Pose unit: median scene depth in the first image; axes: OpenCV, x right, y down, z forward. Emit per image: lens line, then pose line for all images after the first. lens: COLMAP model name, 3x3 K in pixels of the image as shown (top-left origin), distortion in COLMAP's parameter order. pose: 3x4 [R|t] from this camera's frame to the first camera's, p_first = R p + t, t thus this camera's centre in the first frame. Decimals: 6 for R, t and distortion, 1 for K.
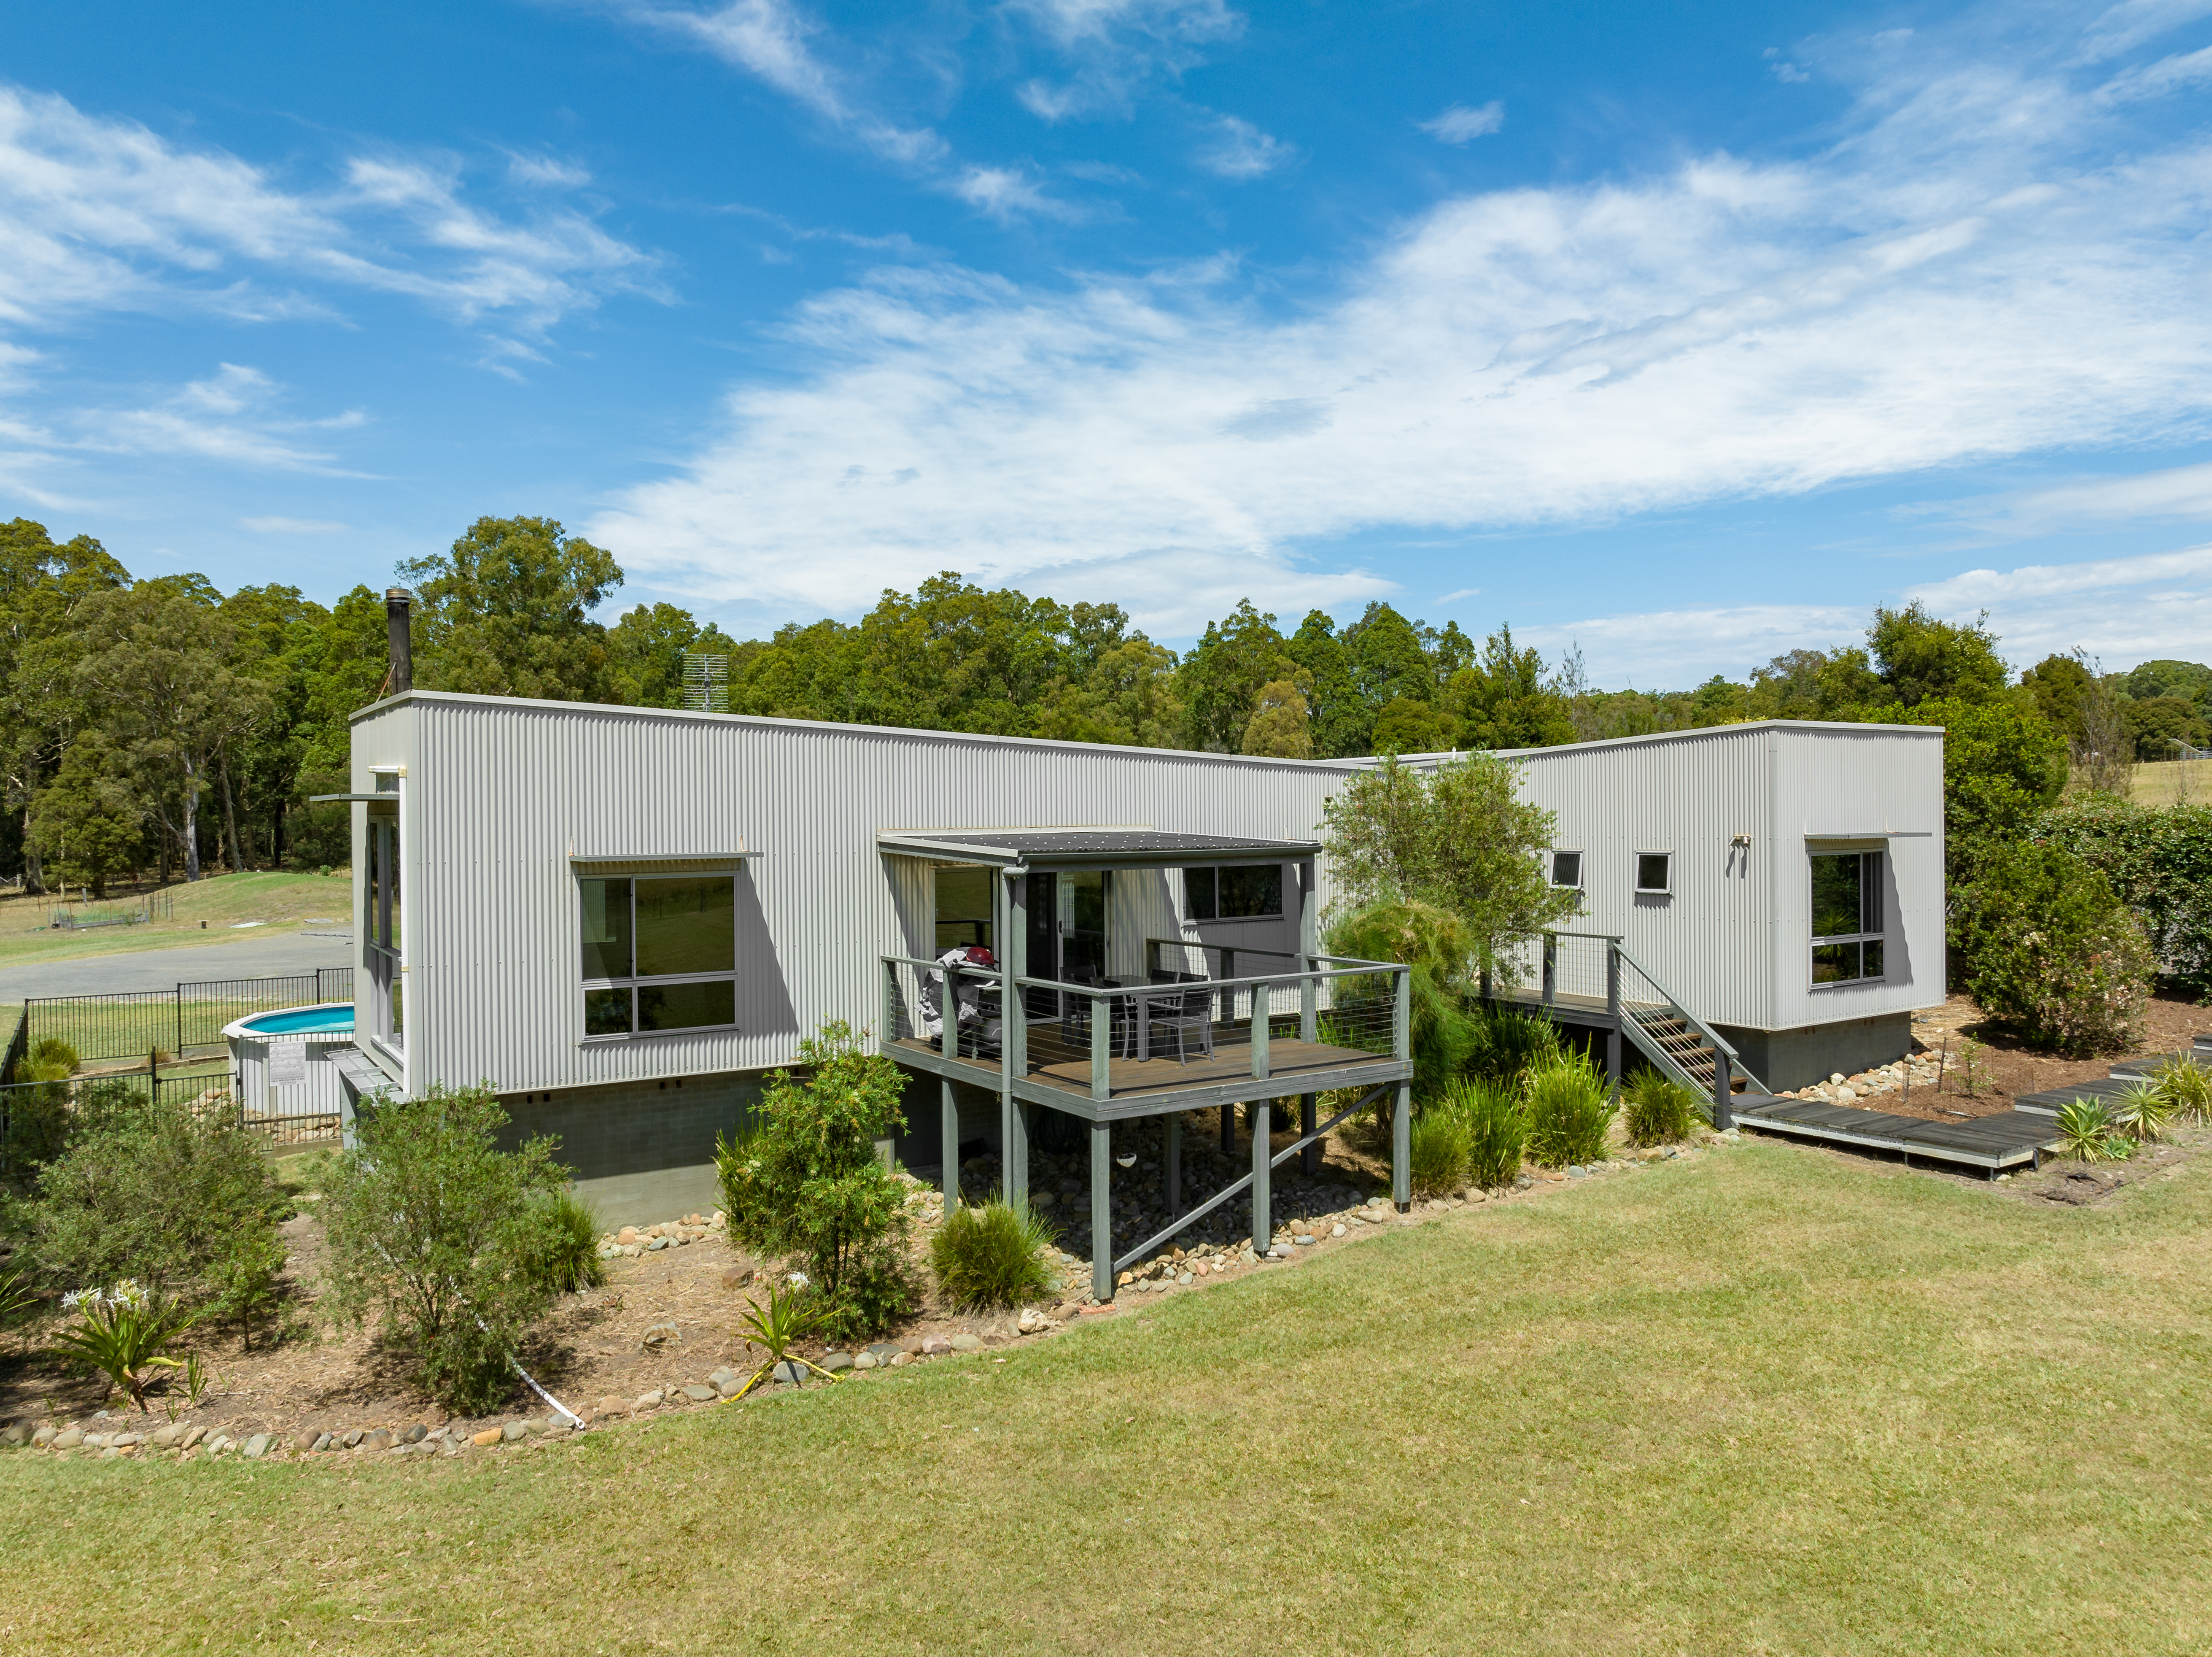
lens RADIAL K [[1559.9, 0, 1106.0], [0, 1559.9, 828.5], [0, 0, 1]] dist [-0.048129, 0.046257]
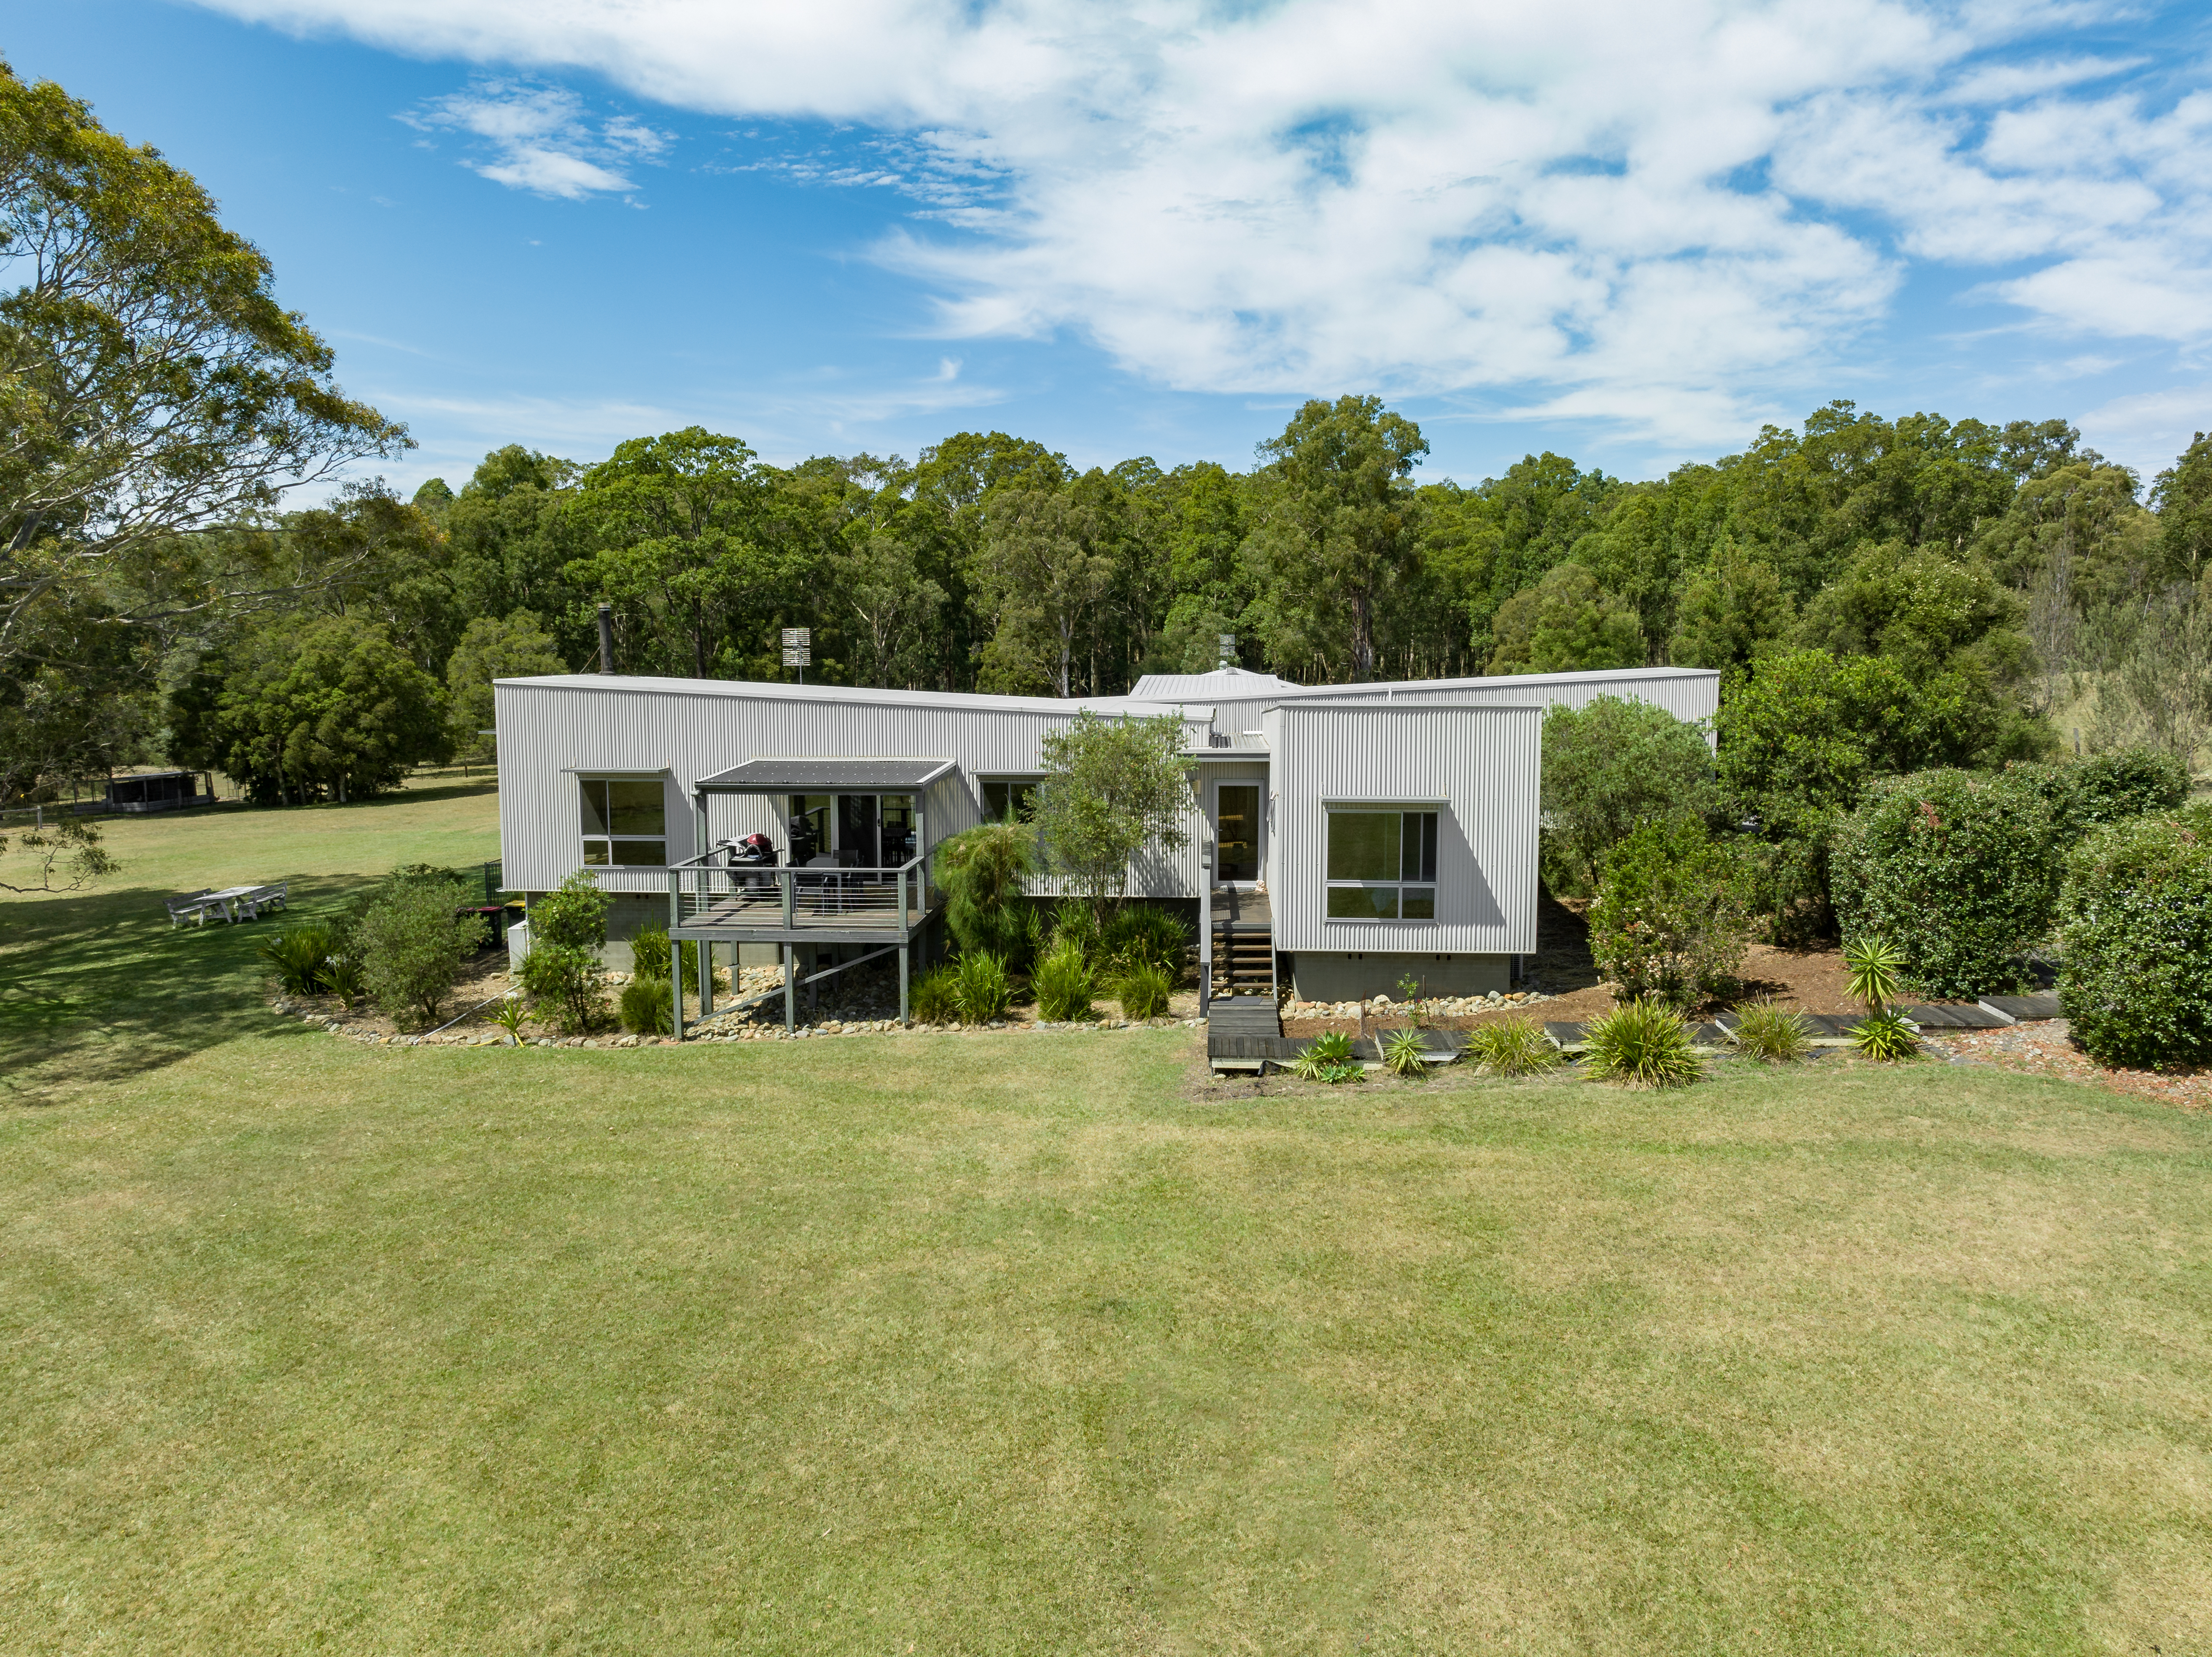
lens RADIAL K [[1559.9, 0, 1106.0], [0, 1559.9, 828.5], [0, 0, 1]] dist [-0.048129, 0.046257]
pose [[0.791313, 0.080070, -0.606146, 0.186925], [-0.012084, 0.993242, 0.115428, -0.019226], [0.611292, -0.084015, 0.786933, -0.010901]]
